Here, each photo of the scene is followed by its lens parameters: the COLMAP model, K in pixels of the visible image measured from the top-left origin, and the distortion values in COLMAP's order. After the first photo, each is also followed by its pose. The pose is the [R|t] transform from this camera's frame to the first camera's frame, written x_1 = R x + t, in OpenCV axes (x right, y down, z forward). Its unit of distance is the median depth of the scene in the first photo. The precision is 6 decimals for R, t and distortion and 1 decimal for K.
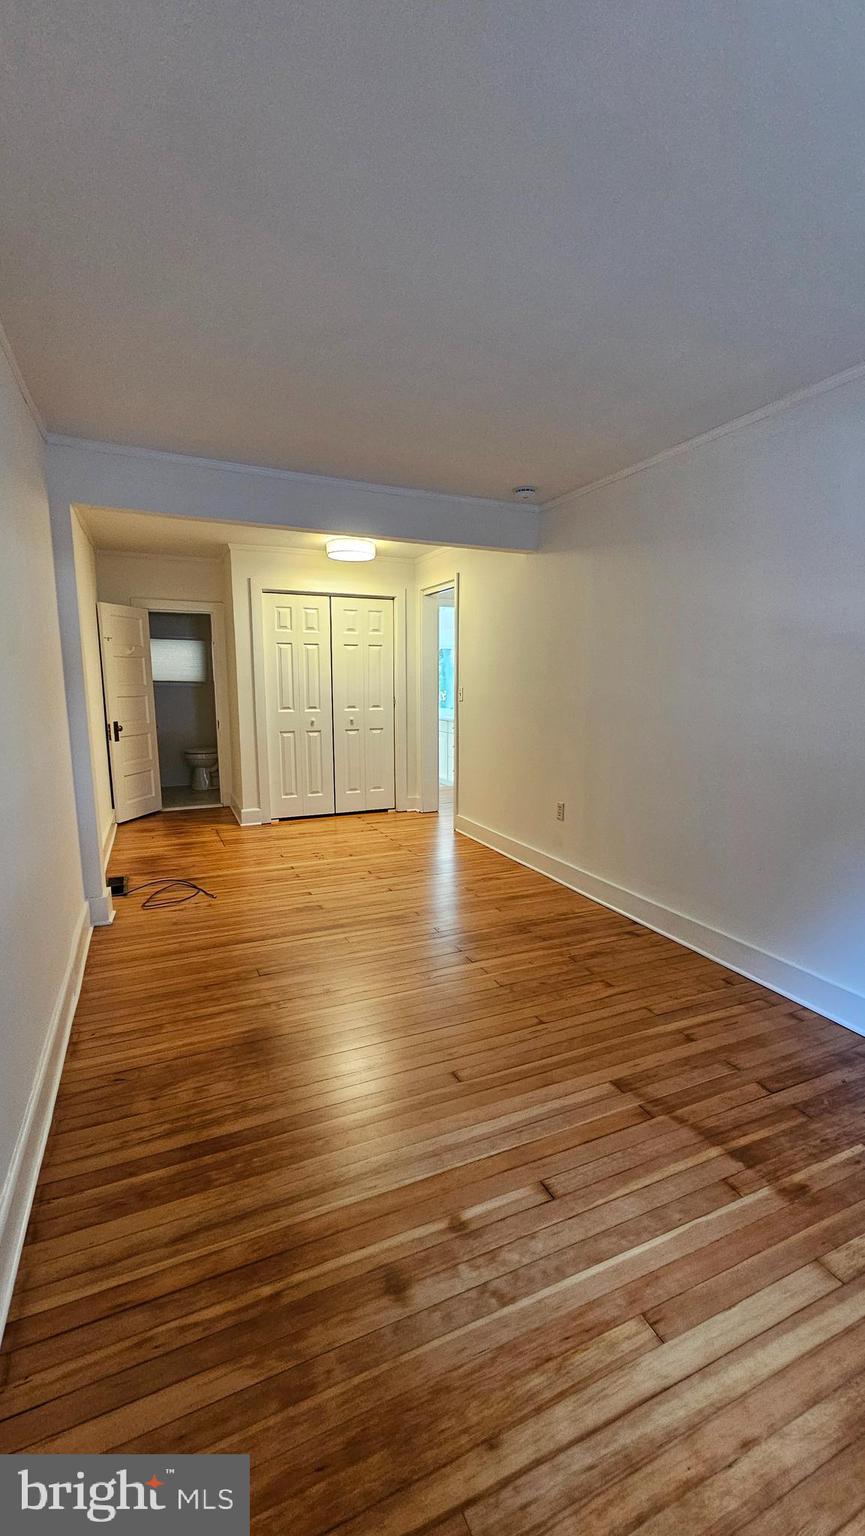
lens RADIAL K [[629.8, 0, 433.0], [0, 629.8, 771.0], [0, 0, 1]] dist [-0.002278, 0.000354]
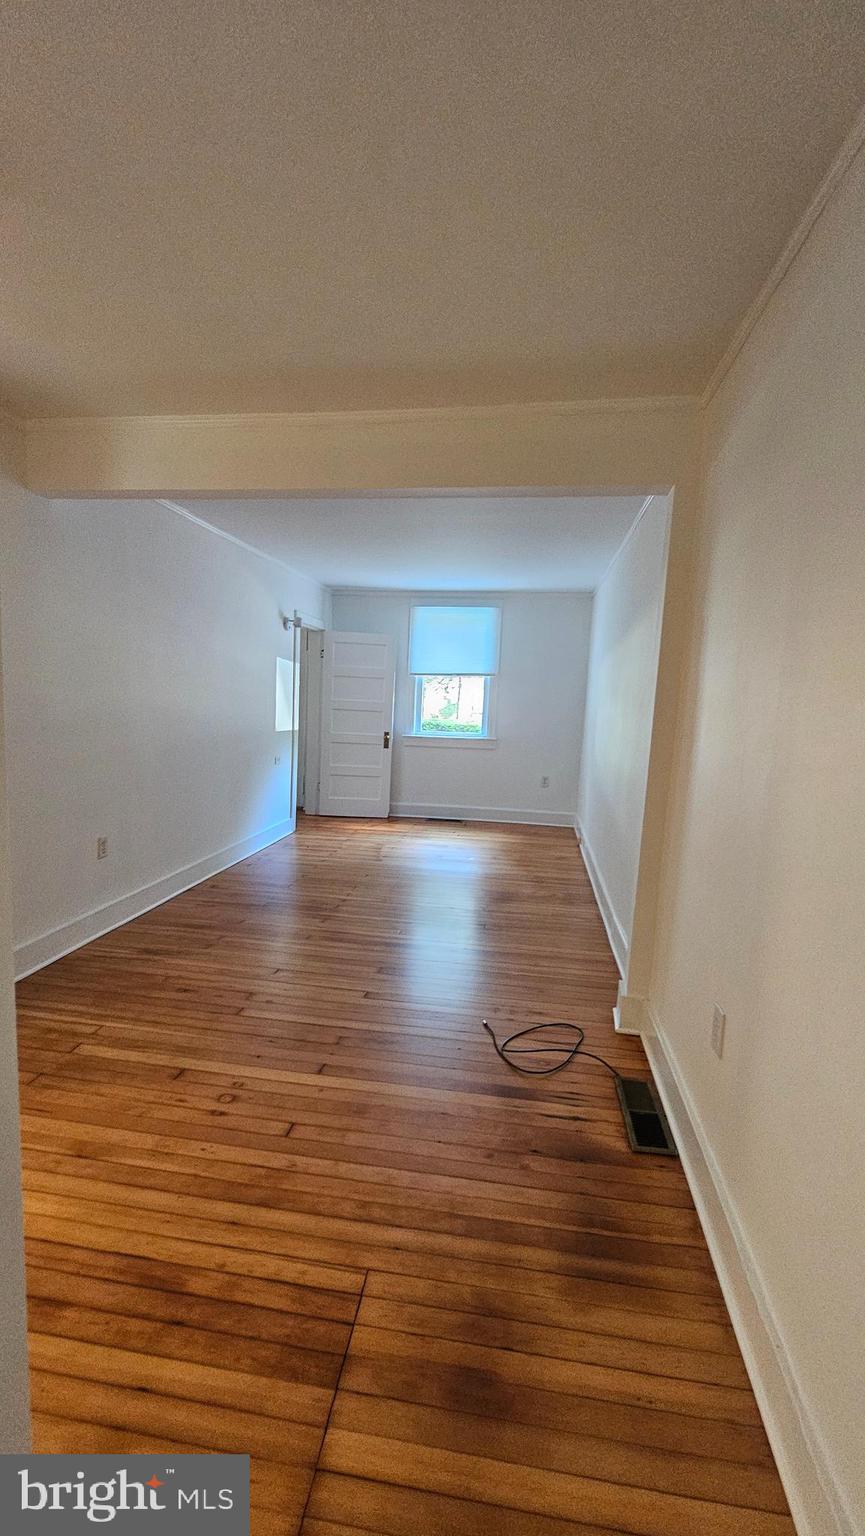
lens RADIAL K [[629.8, 0, 438.3], [0, 629.8, 768.2], [0, 0, 1]] dist [-0.002278, 0.000354]
pose [[-0.841768, -0.096637, 0.531120, -0.758376], [0.034583, 0.972174, 0.231695, -0.270246], [-0.538731, 0.213401, -0.815002, 1.805337]]
